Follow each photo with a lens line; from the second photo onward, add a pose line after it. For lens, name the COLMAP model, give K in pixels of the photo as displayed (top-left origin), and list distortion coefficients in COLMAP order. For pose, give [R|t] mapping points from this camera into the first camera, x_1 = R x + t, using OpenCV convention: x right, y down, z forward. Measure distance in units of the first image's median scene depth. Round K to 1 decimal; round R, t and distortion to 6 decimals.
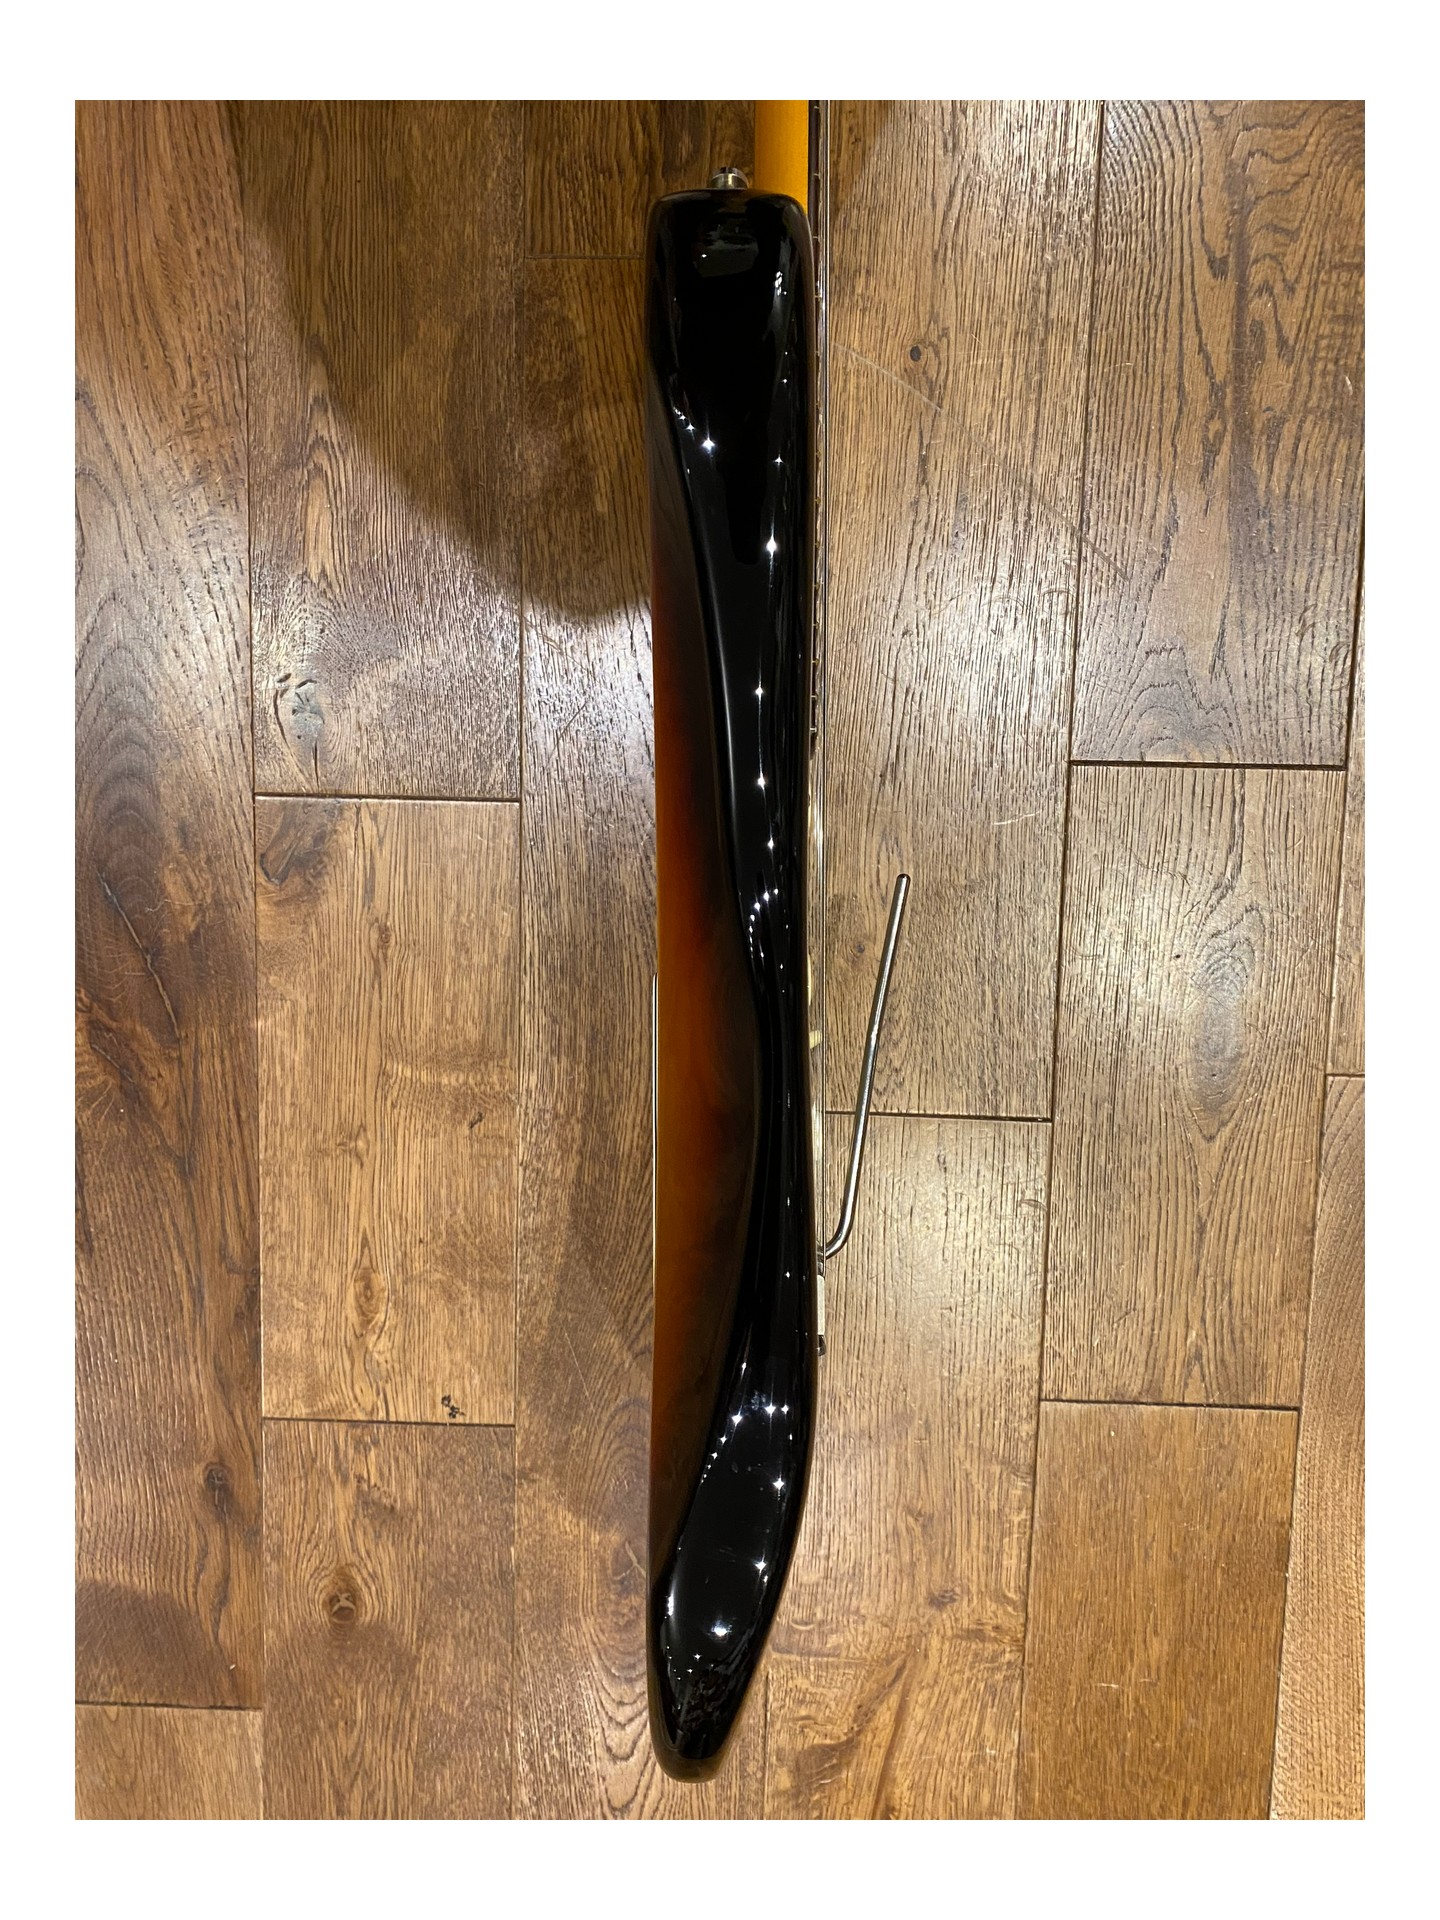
lens RADIAL K [[1319.2, 0, 728.0], [0, 1319.2, 970.3], [0, 0, 1]] dist [0.014517, -0.018459]
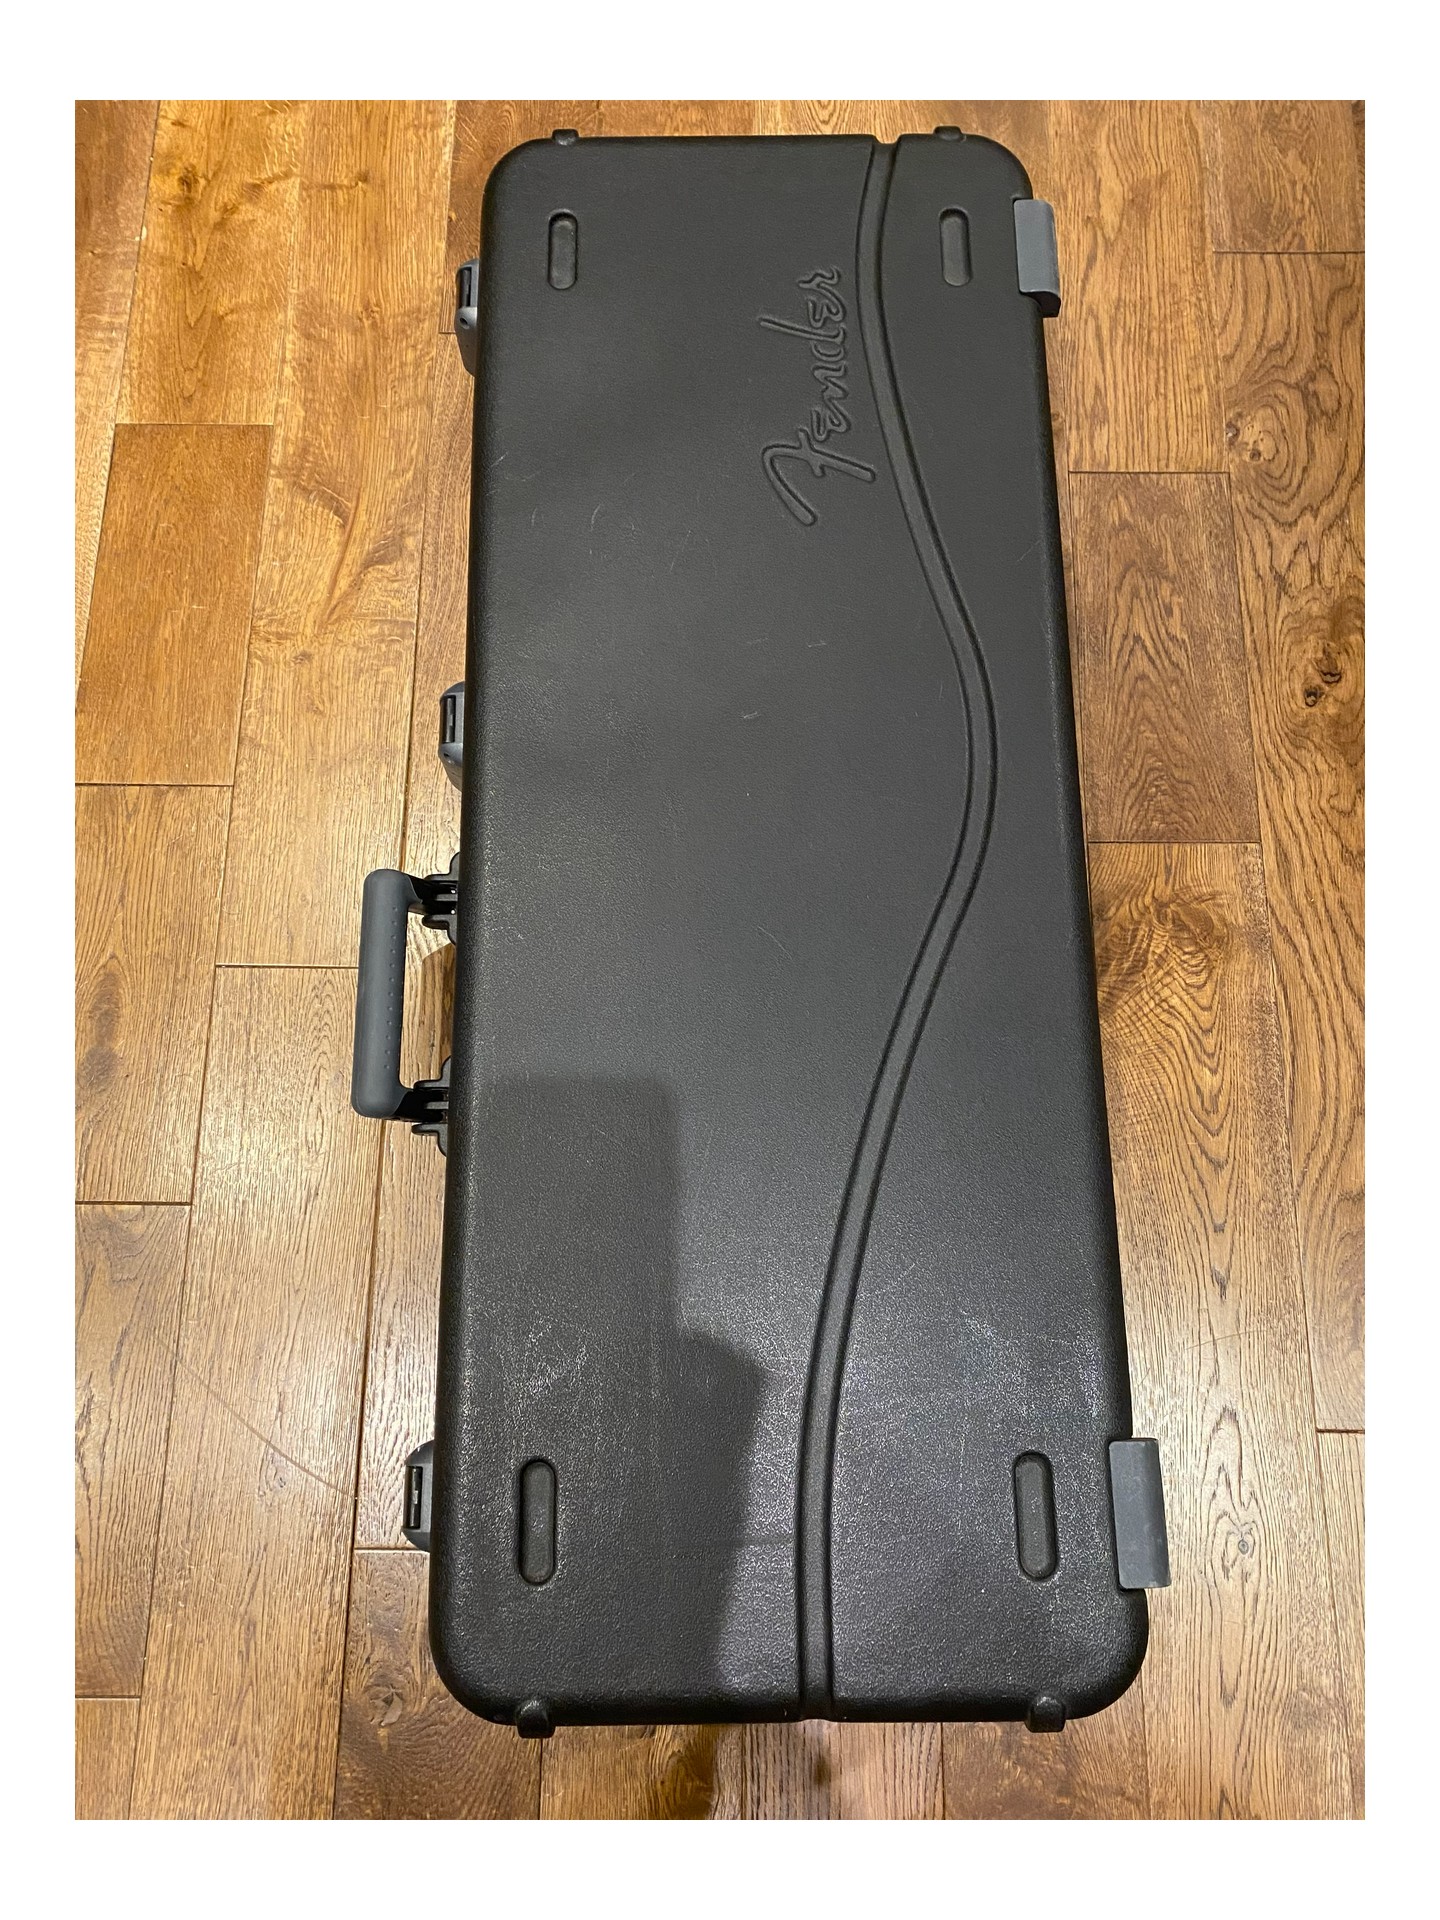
lens RADIAL K [[1319.2, 0, 705.1], [0, 1319.2, 953.9], [0, 0, 1]] dist [0.014517, -0.018459]
pose [[-0.999502, 0.018416, 0.025634, -0.350680], [-0.014832, -0.990925, 0.133594, -0.081828], [0.027862, 0.133147, 0.990705, -0.483000]]
